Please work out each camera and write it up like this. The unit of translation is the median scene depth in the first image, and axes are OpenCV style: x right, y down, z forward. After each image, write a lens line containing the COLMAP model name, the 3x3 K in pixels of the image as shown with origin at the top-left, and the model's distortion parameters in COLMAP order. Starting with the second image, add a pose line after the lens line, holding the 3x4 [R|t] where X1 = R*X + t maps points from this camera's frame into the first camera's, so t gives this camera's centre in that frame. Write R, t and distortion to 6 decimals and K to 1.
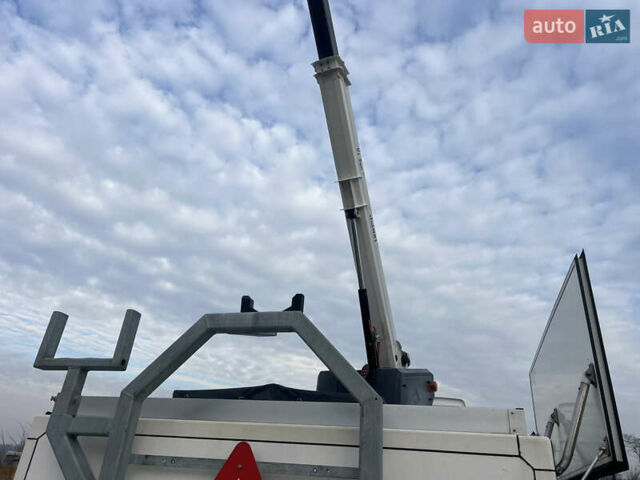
lens RADIAL K [[479.1, 0, 311.0], [0, 479.1, 242.6], [0, 0, 1]] dist [0.065227, -0.082517]
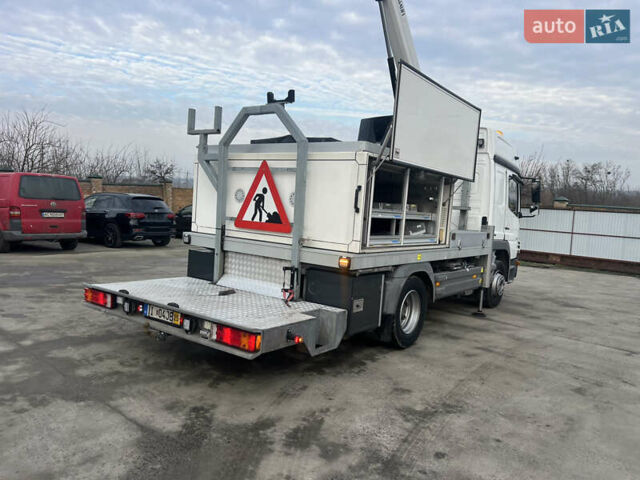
lens RADIAL K [[479.1, 0, 311.0], [0, 479.1, 242.6], [0, 0, 1]] dist [0.065227, -0.082517]
pose [[0.927690, 0.020548, -0.372785, 0.893334], [0.173274, 0.860743, 0.478642, -0.317658], [0.330707, -0.508625, 0.794942, -0.959495]]
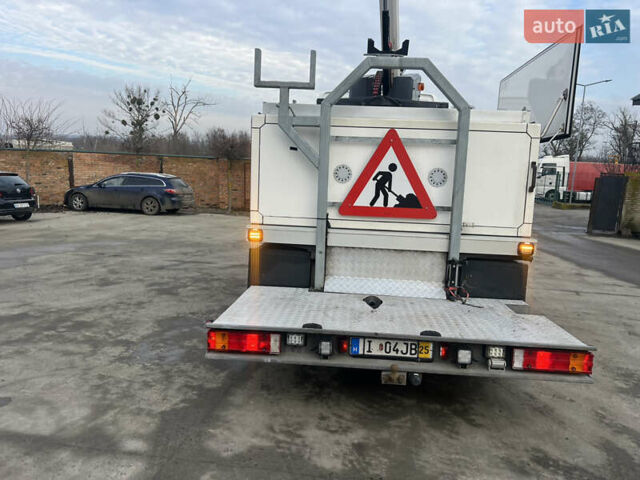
lens RADIAL K [[487.1, 0, 320.0], [0, 487.1, 240.0], [0, 0, 1]] dist [0.078402, -0.091260]
pose [[0.981853, -0.052825, 0.182140, -0.708712], [-0.063422, 0.813664, 0.577866, -0.306940], [-0.178726, -0.578931, 0.795548, -0.690981]]
